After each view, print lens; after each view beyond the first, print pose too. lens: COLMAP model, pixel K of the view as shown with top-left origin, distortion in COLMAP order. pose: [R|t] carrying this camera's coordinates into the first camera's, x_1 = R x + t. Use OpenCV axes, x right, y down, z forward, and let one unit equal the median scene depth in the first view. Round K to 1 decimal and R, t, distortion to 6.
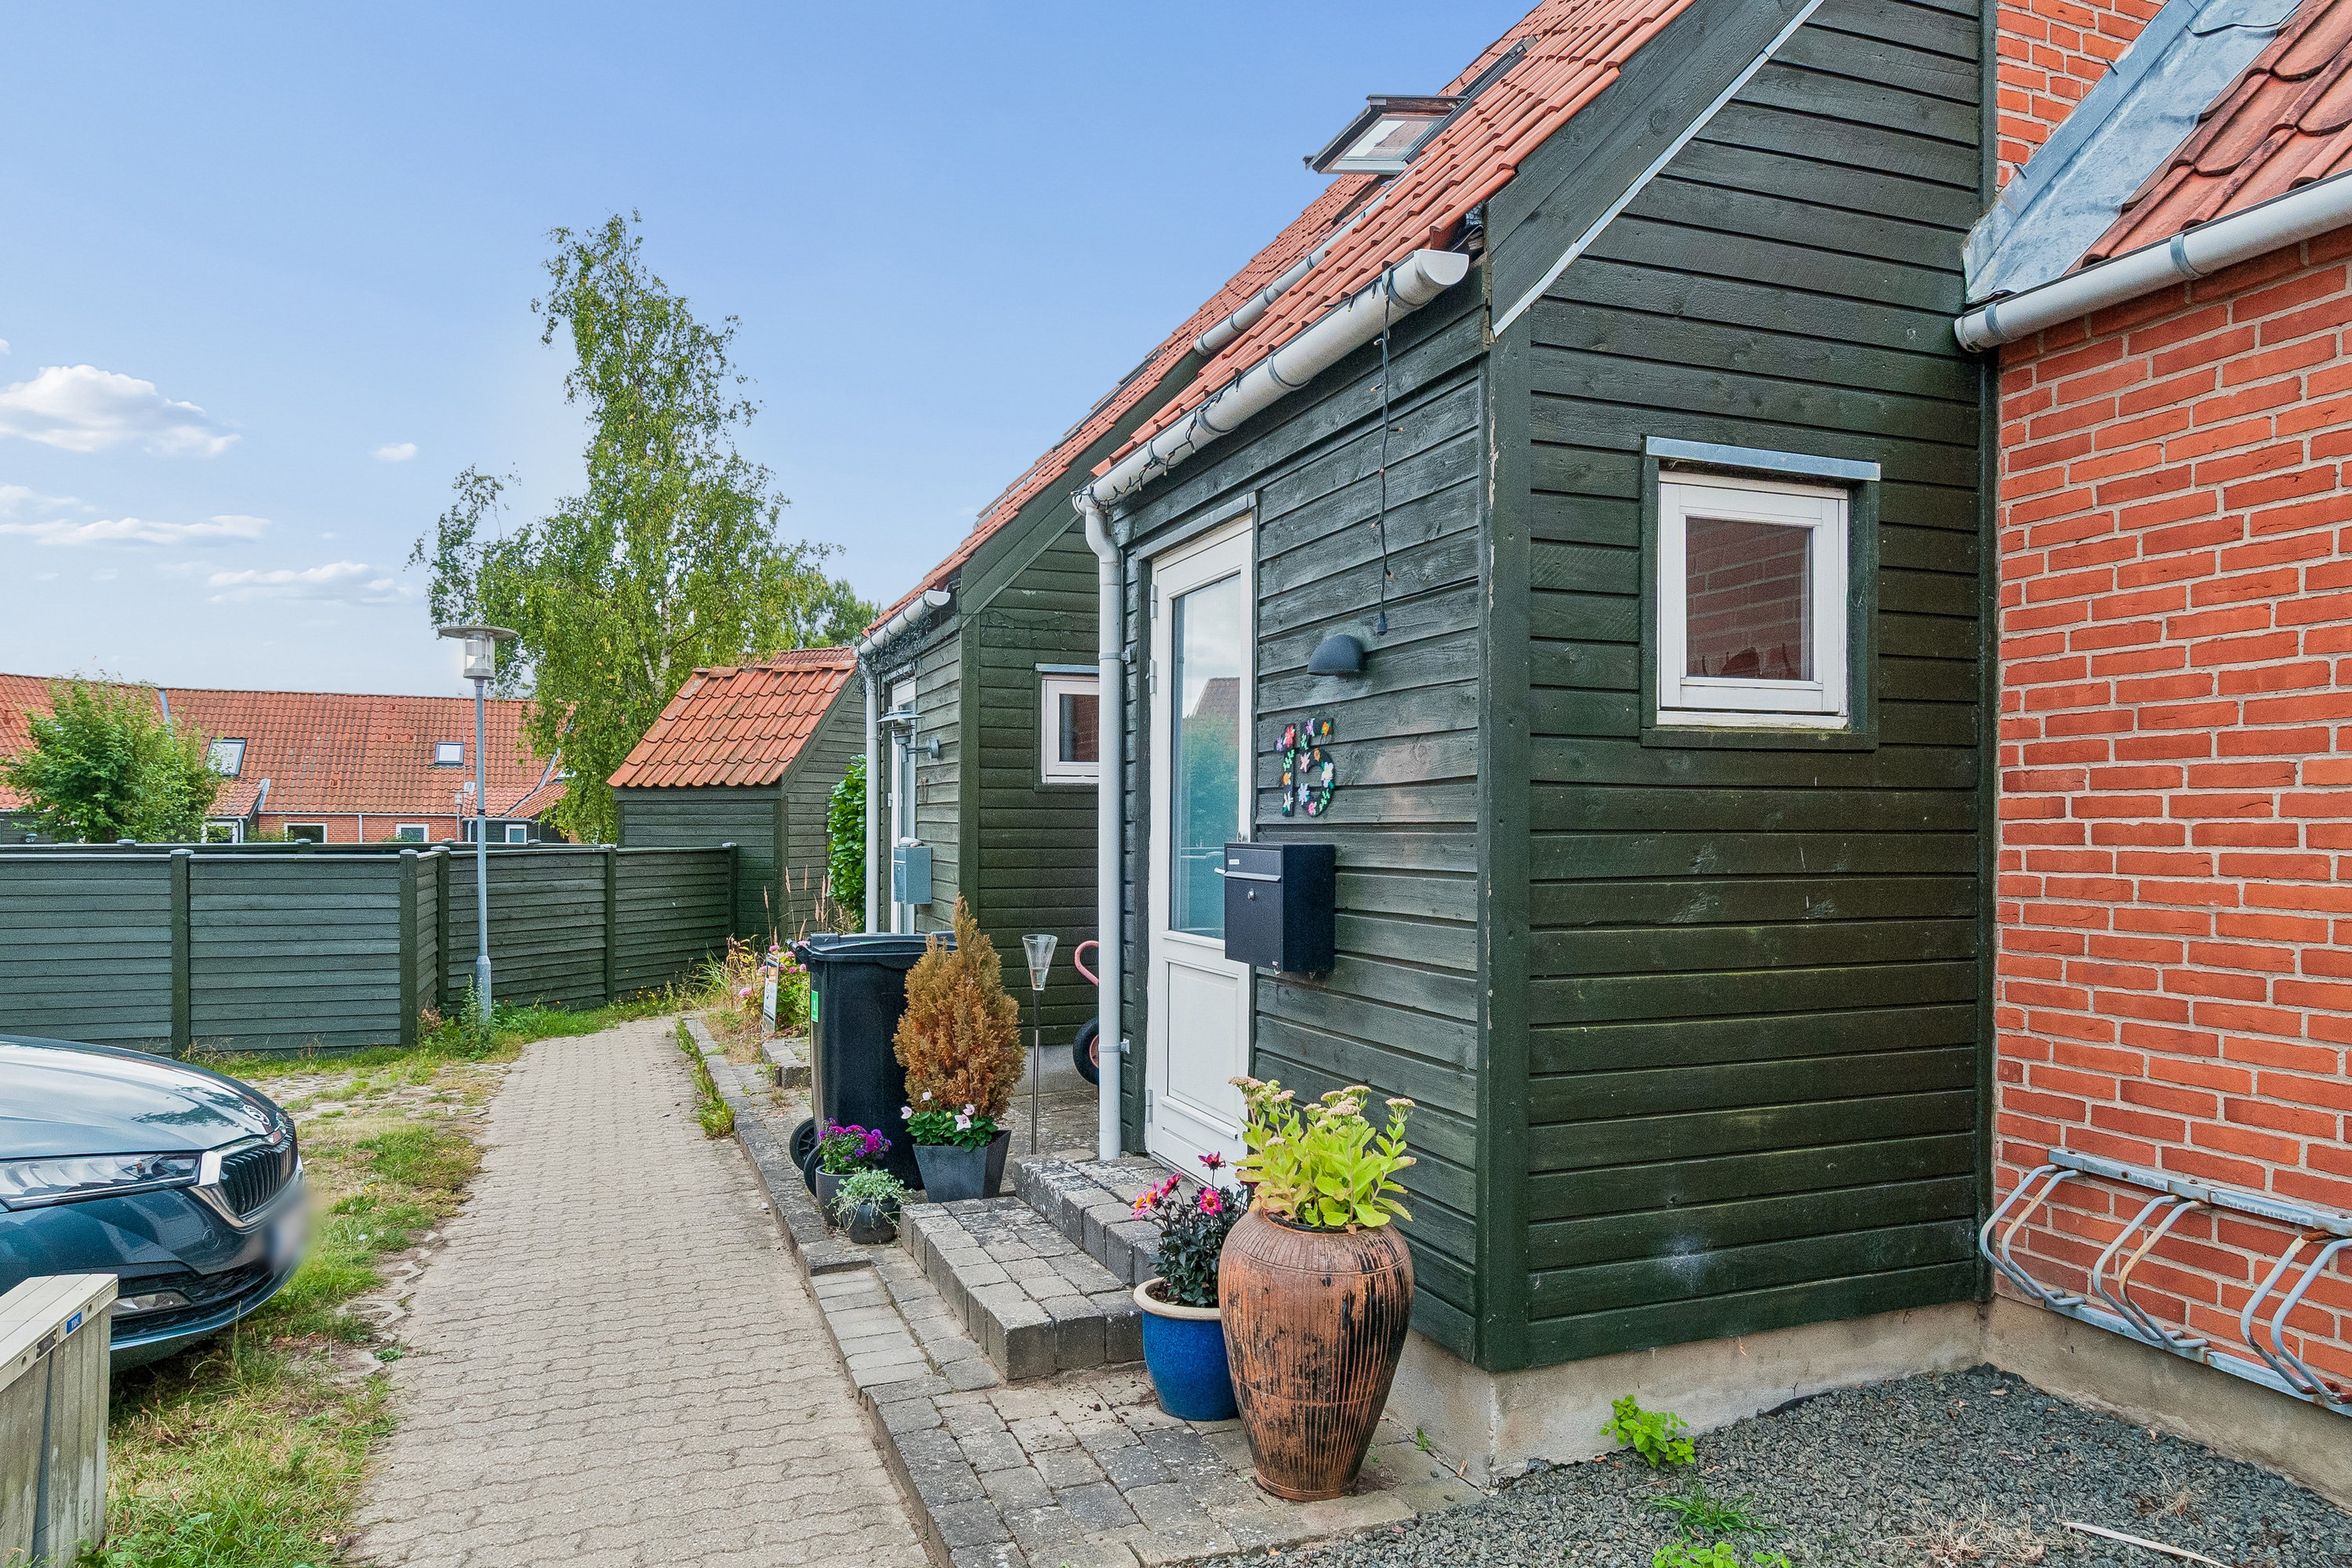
lens RADIAL K [[1491.5, 0, 1172.9], [0, 1491.5, 851.1], [0, 0, 1]] dist [-0.013747, 0.001905]
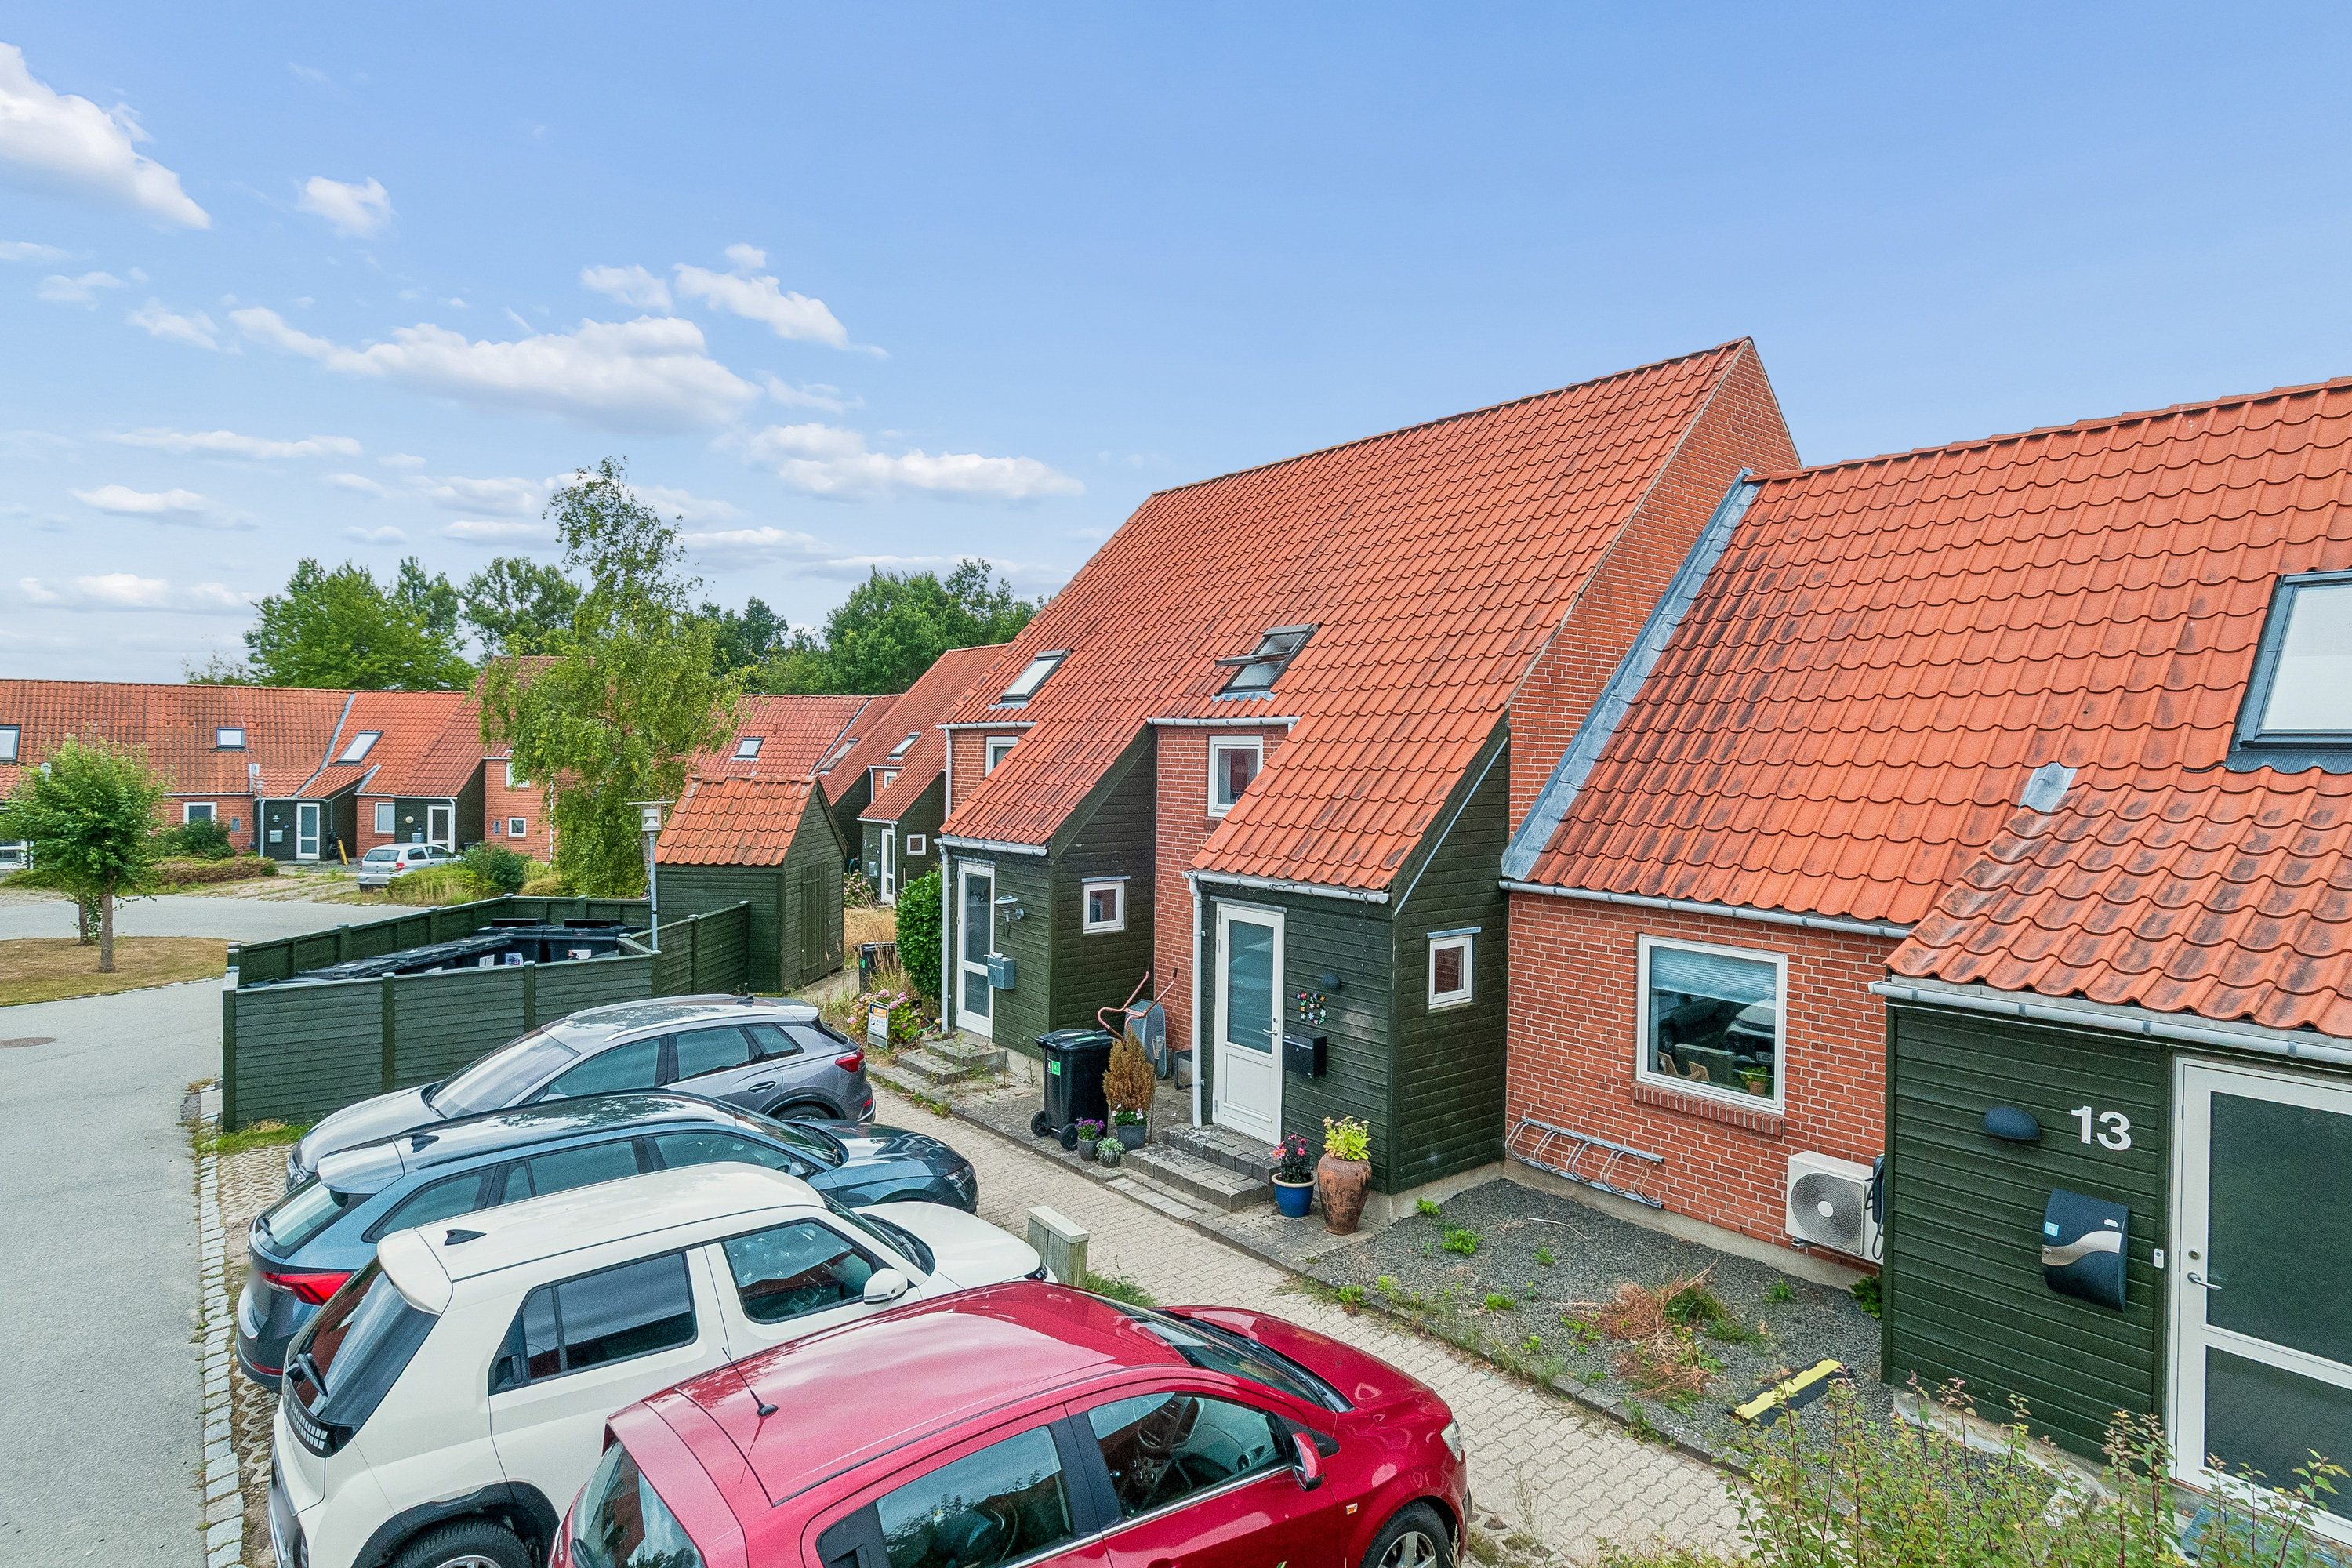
lens RADIAL K [[1228.8, 0, 1176.0], [0, 1228.8, 784.0], [0, 0, 1]] dist [0.004159, -0.000019]
pose [[0.953501, 0.001454, 0.301386, -1.075193], [-0.005674, 0.999898, 0.013130, -0.623940], [-0.301336, -0.014229, 0.953412, -1.533064]]
